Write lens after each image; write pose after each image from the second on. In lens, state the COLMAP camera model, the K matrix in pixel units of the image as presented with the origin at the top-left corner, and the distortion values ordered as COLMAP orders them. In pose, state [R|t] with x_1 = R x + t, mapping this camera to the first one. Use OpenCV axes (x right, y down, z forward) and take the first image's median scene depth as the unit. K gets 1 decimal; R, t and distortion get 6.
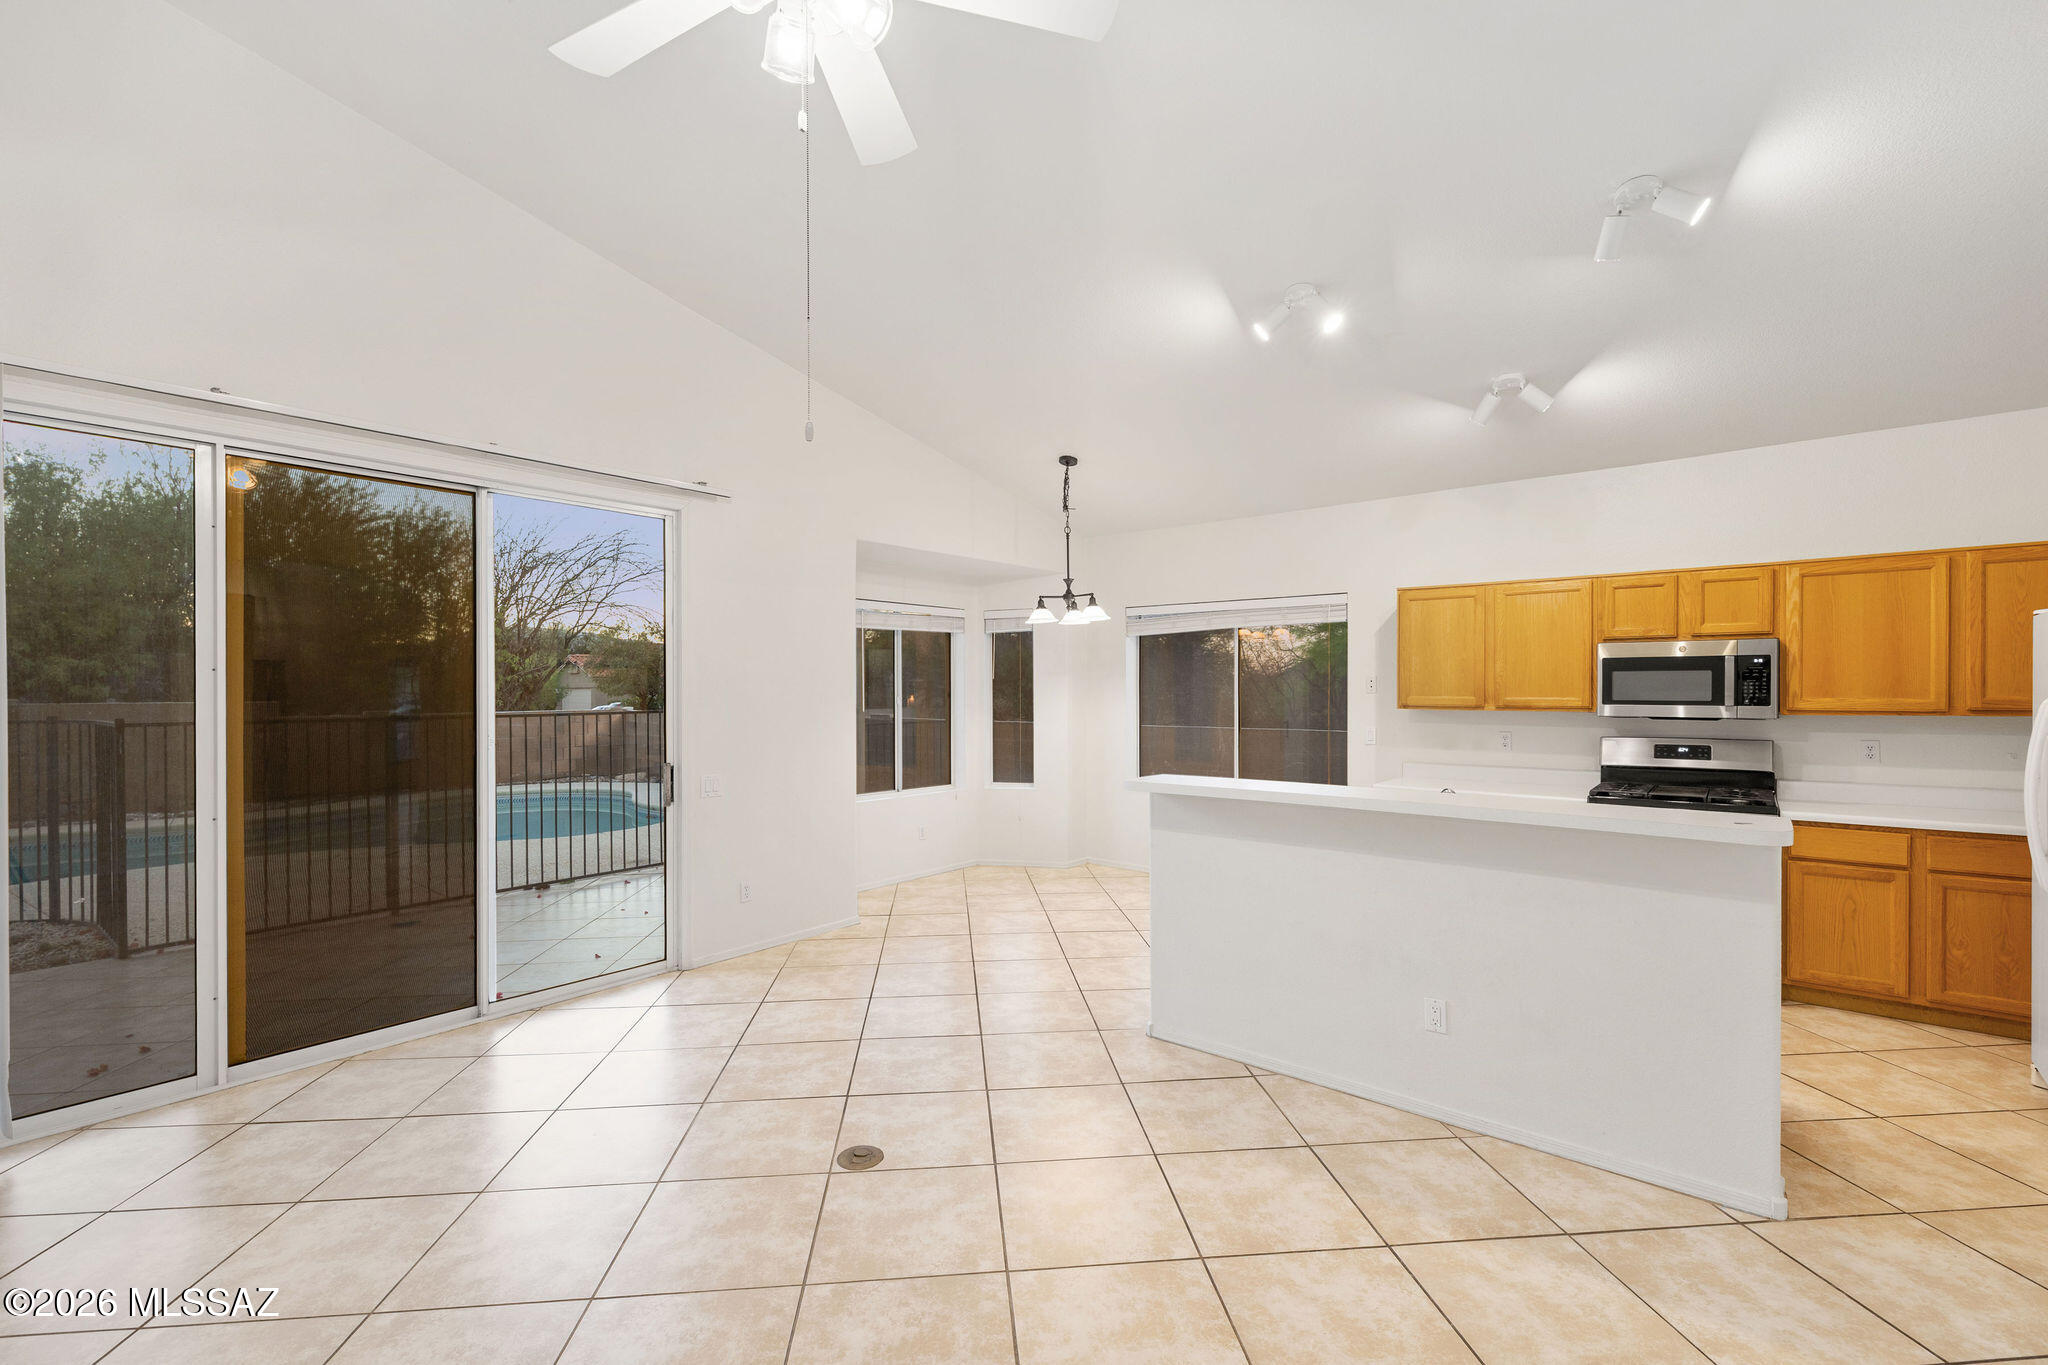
lens RADIAL K [[886.7, 0, 1022.5], [0, 886.7, 689.2], [0, 0, 1]] dist [-0.005945, 0.000185]
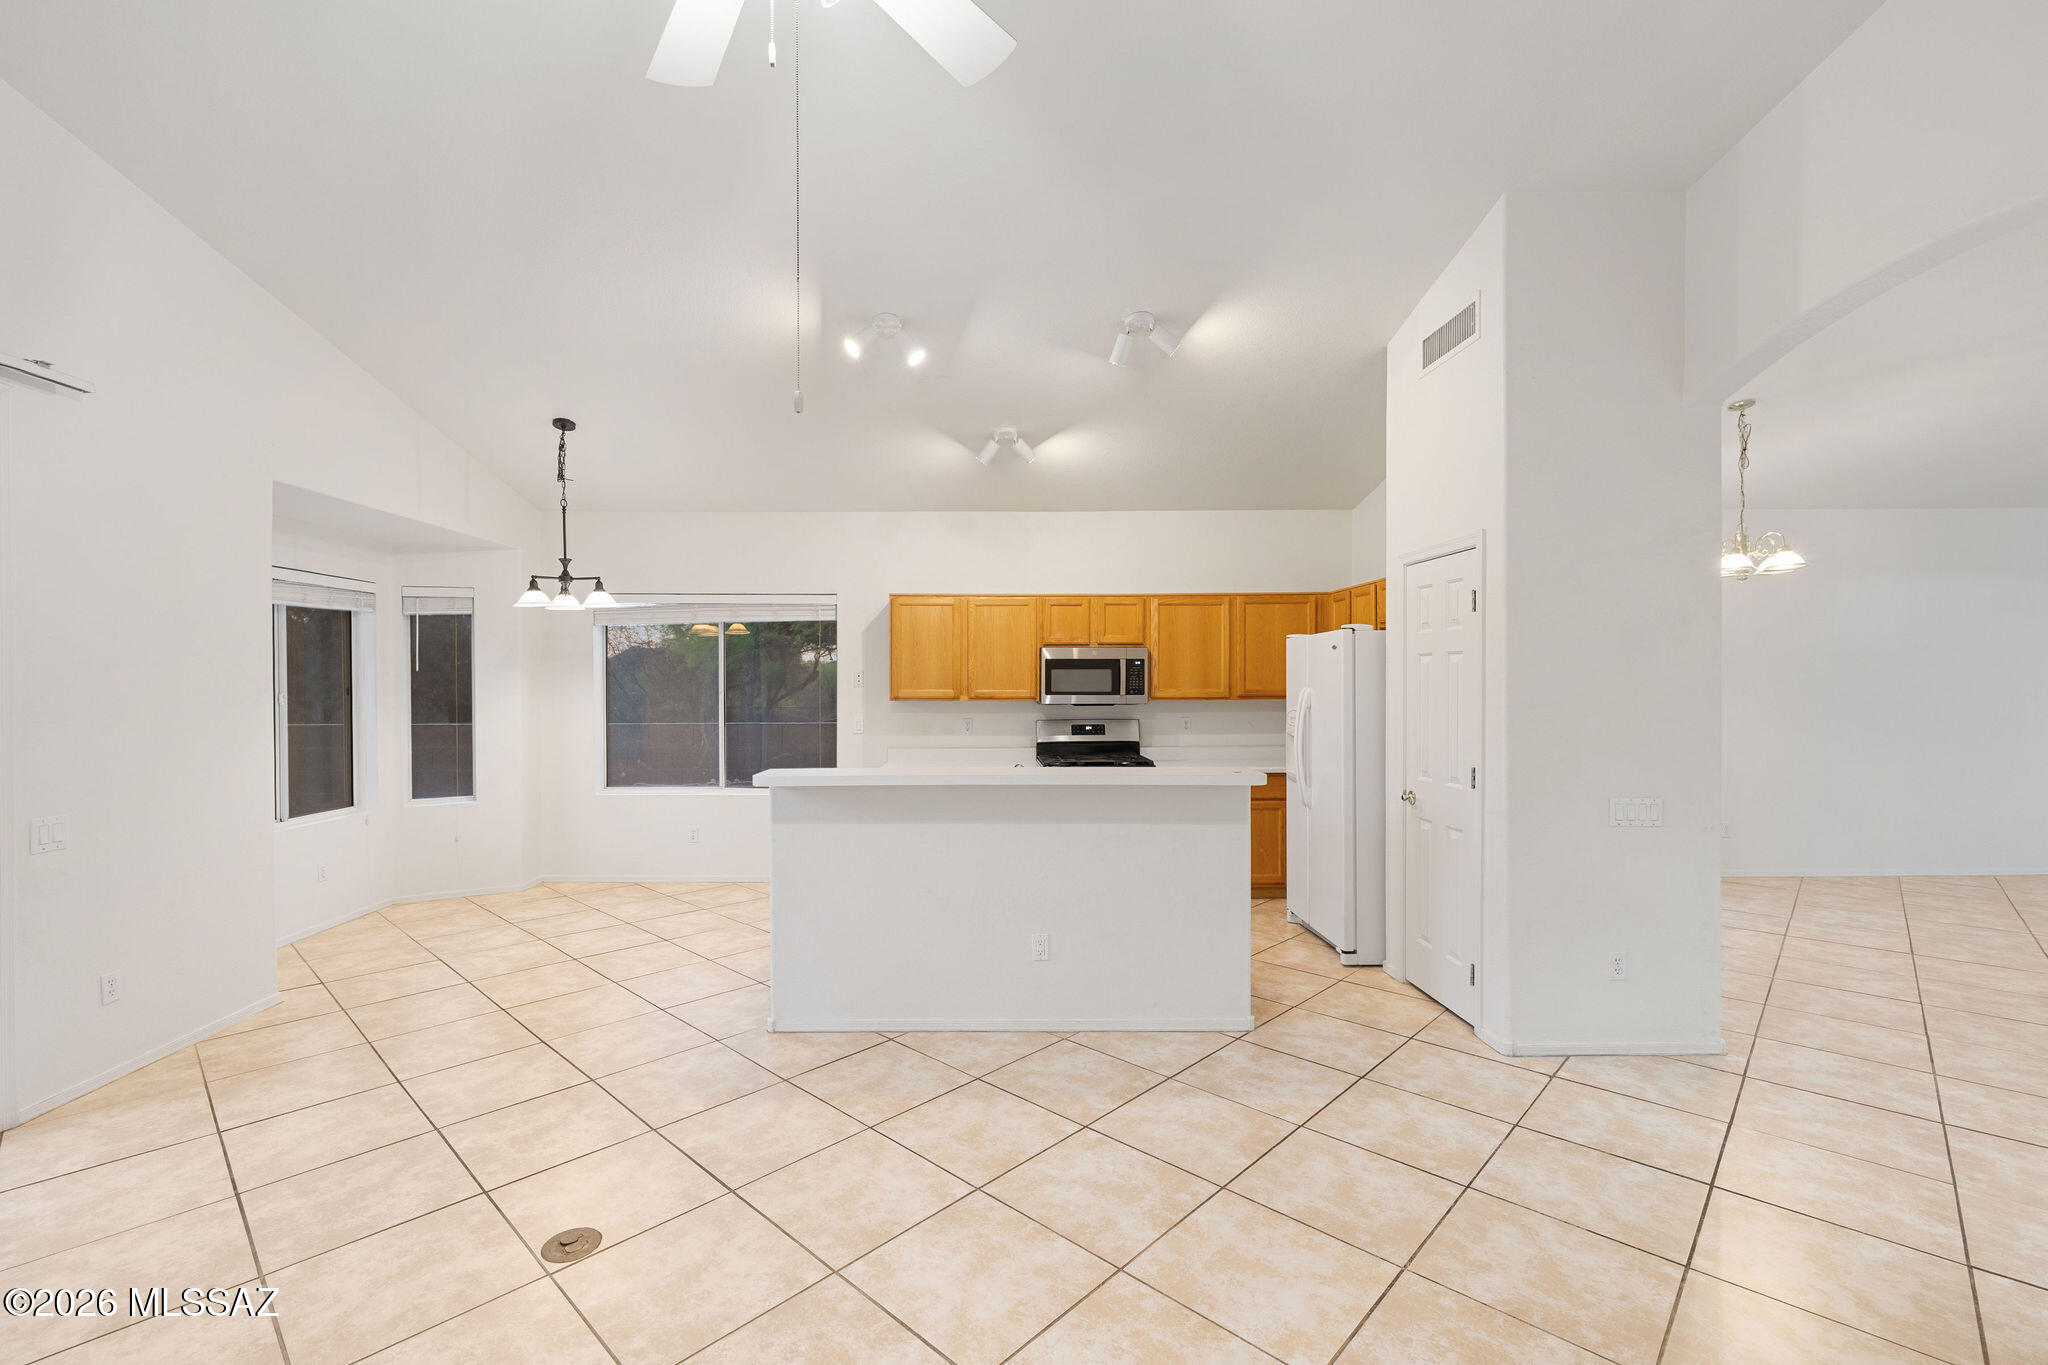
lens RADIAL K [[886.7, 0, 1012.1], [0, 886.7, 682.7], [0, 0, 1]] dist [-0.005945, 0.000185]
pose [[0.757155, -0.000265, 0.653235, -0.237964], [0.001033, 0.999999, -0.000791, 0.000262], [-0.653235, 0.001274, 0.757155, 0.056663]]
